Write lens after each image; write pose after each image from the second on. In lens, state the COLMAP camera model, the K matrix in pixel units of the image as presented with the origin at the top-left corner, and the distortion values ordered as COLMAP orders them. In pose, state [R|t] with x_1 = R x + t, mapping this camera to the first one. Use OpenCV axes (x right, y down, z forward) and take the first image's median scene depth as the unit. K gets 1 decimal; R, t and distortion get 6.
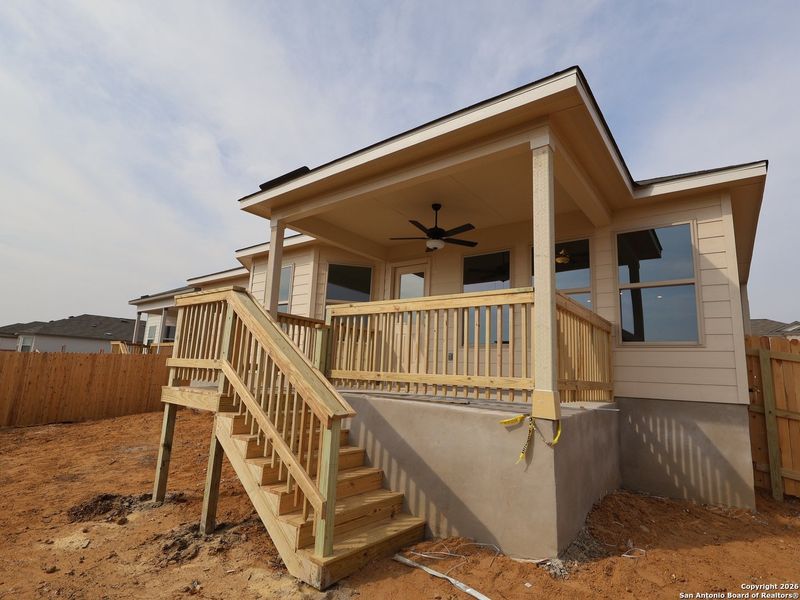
lens RADIAL K [[420.5, 0, 400.0], [0, 420.5, 300.0], [0, 0, 1]] dist [0.000975, 0.000747]
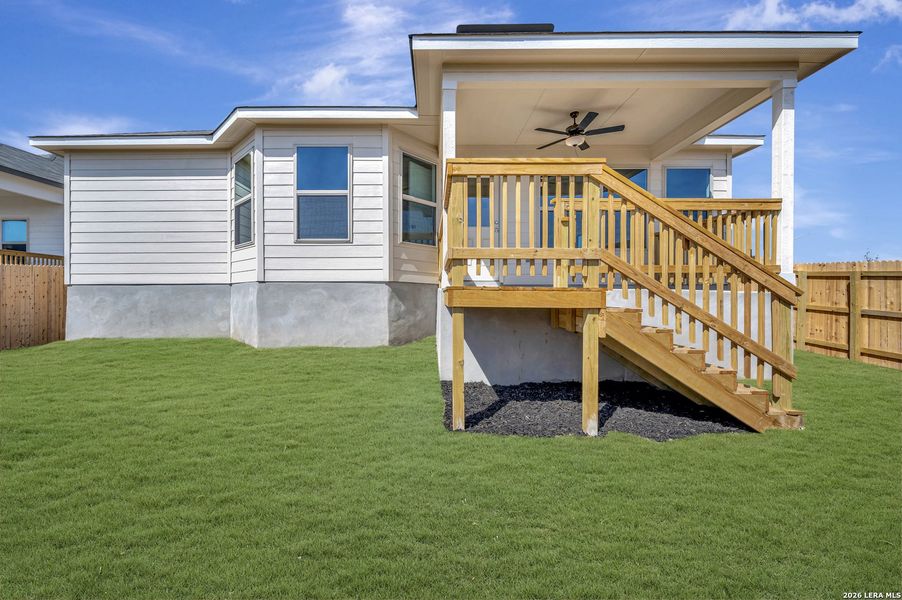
lens RADIAL K [[366.2, 0, 469.4], [0, 366.2, 294.8], [0, 0, 1]] dist [-0.000733, 0.000017]
pose [[0.789721, -0.048997, 0.611506, -0.949971], [-0.069168, 0.983338, 0.168116, 0.116289], [-0.609554, -0.175061, 0.773174, 0.501195]]
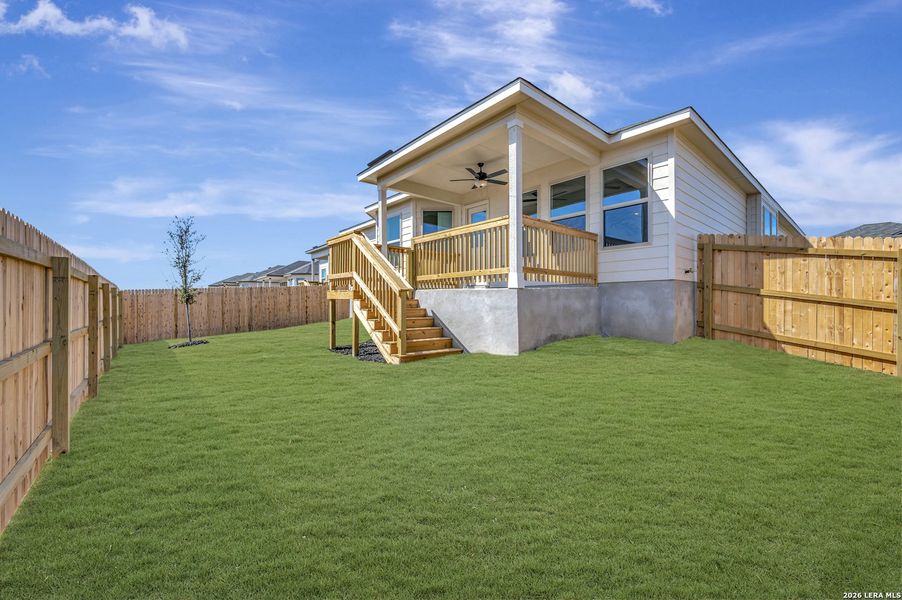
lens RADIAL K [[364.8, 0, 451.0], [0, 364.8, 300.0], [0, 0, 1]] dist [-0.000834, -0.000141]
pose [[0.977600, -0.050332, -0.204365, 0.299607], [0.083503, 0.984048, 0.157091, 0.047177], [0.193199, -0.170638, 0.966208, -0.447354]]
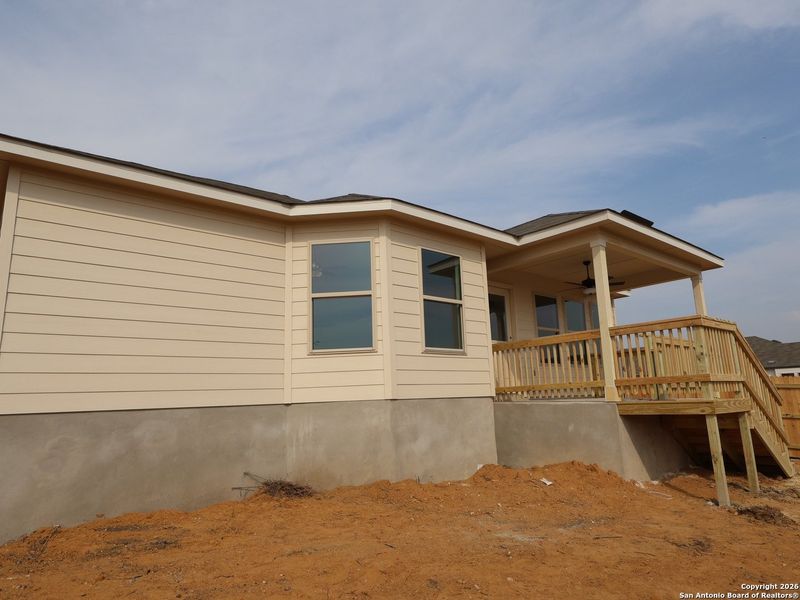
lens RADIAL K [[487.4, 0, 395.2], [0, 487.4, 302.1], [0, 0, 1]] dist [0.003348, 0.001598]
pose [[0.212980, 0.141408, 0.966769, -2.221538], [-0.125614, 0.985223, -0.116435, 0.235377], [-0.968948, -0.096642, 0.227596, 1.759851]]
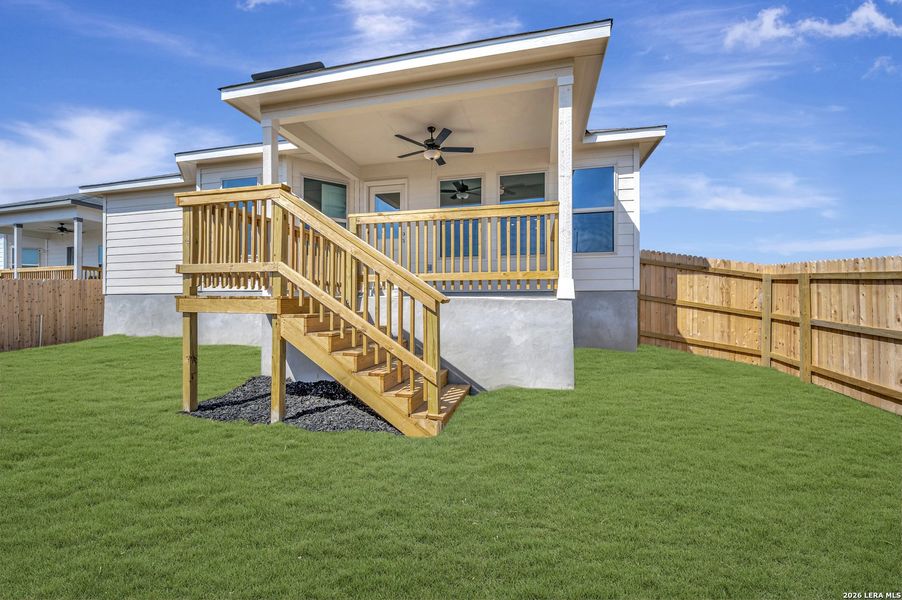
lens RADIAL K [[364.8, 0, 451.0], [0, 364.8, 300.0], [0, 0, 1]] dist [-0.000834, -0.000141]
pose [[0.911658, -0.047571, 0.408186, -0.375543], [-0.027044, 0.984179, 0.175100, 0.066214], [-0.410058, -0.170671, 0.895949, 0.064685]]
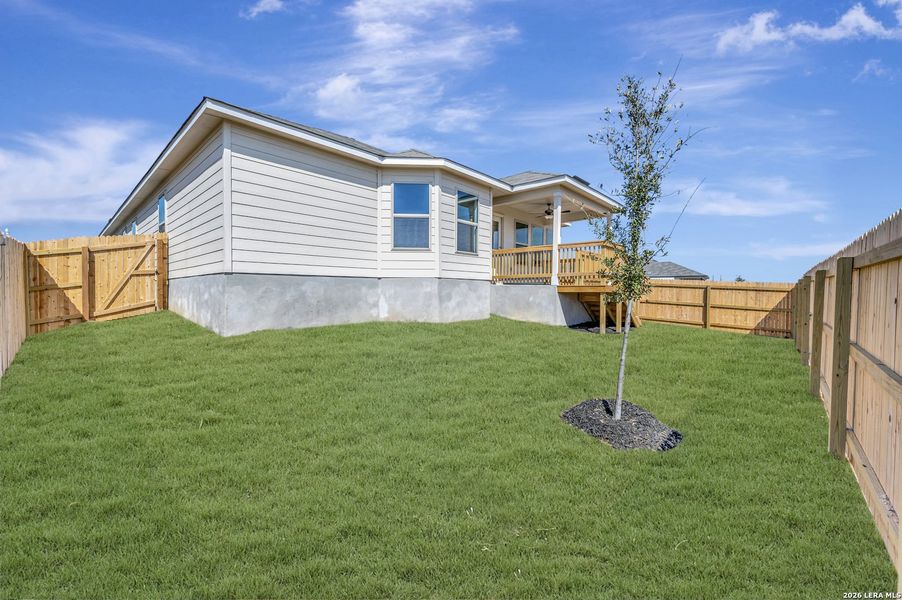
lens RADIAL K [[356.5, 0, 453.6], [0, 356.5, 296.9], [0, 0, 1]] dist [0.000012, -0.000073]
pose [[0.069682, -0.062616, 0.995602, -2.687936], [-0.174054, 0.981956, 0.073940, 0.301409], [-0.982268, -0.178441, 0.057526, 1.870319]]
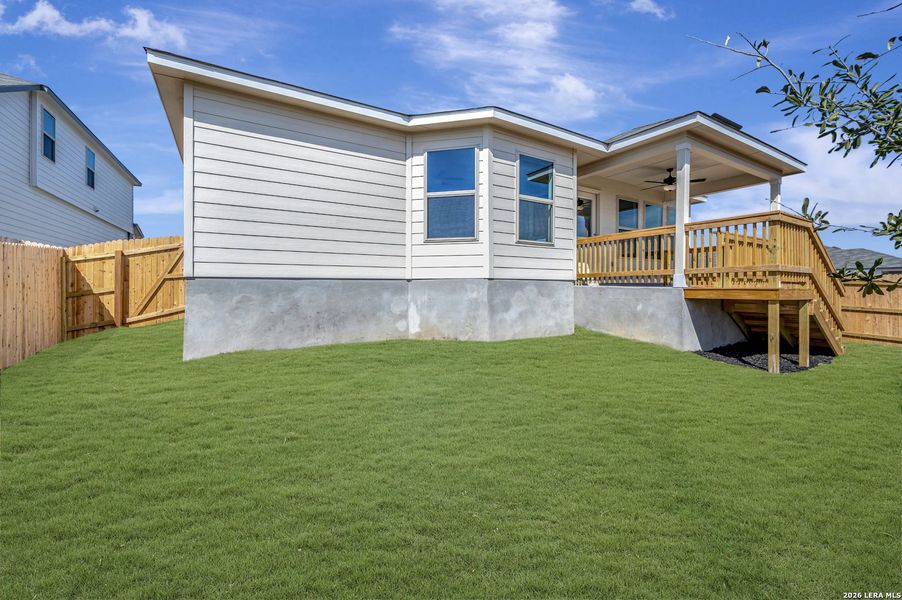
lens RADIAL K [[348.9, 0, 451.8], [0, 348.9, 285.5], [0, 0, 1]] dist [0.000289, -0.000048]
pose [[0.368984, -0.042633, 0.928457, -2.040537], [-0.146669, 0.983760, 0.103461, 0.264913], [-0.917790, -0.174352, 0.356739, 1.726420]]
